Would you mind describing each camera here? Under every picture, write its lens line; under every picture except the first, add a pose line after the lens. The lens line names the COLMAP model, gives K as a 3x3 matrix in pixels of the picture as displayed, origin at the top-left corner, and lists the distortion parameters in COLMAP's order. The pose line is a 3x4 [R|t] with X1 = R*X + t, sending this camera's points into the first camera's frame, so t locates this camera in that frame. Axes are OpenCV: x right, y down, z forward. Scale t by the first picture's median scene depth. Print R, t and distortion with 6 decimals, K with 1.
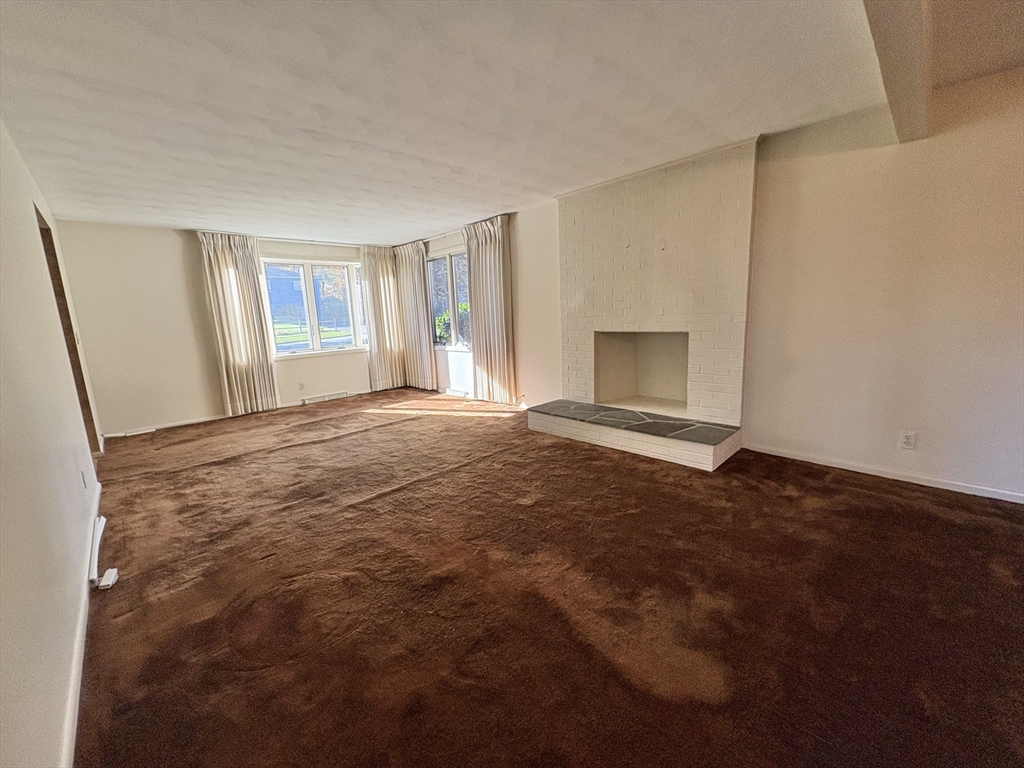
lens RADIAL K [[401.0, 0, 507.5], [0, 401.0, 383.8], [0, 0, 1]] dist [0.001600, -0.000075]
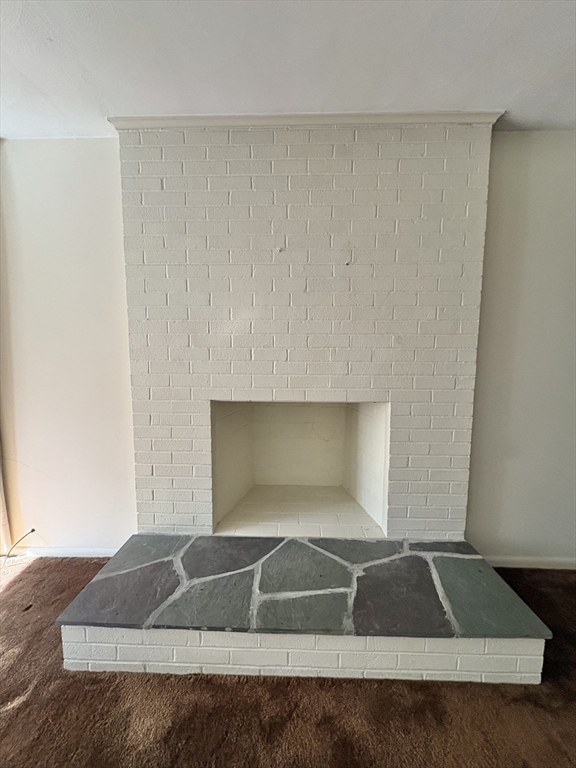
lens RADIAL K [[300.7, 0, 289.5], [0, 300.7, 385.9], [0, 0, 1]] dist [0.001600, -0.000075]
pose [[0.711771, -0.023524, 0.702017, 0.013260], [0.090787, 0.994137, -0.058736, -0.128977], [-0.696519, 0.105541, 0.709734, 0.703389]]
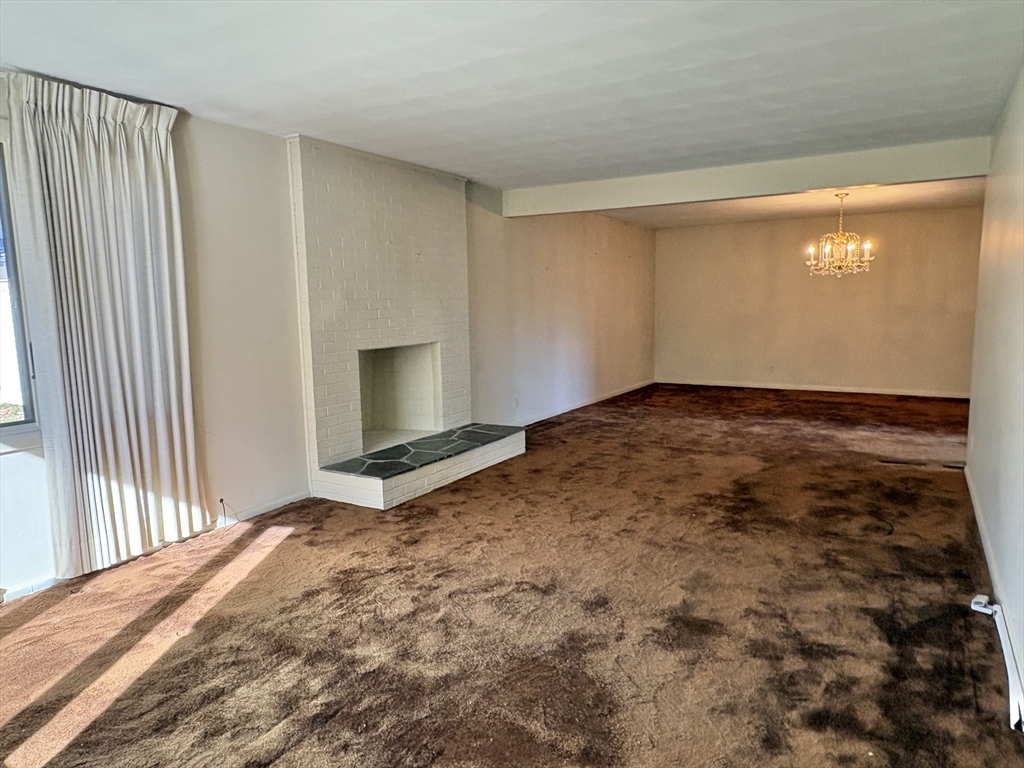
lens RADIAL K [[686.6, 0, 512.5], [0, 686.6, 388.1], [0, 0, 1]] dist [0.001817, 0.000540]
pose [[-0.257800, -0.074720, 0.963305, -1.117616], [0.197431, 0.971895, 0.128223, -0.184374], [-0.945812, 0.223242, -0.235802, 1.143425]]
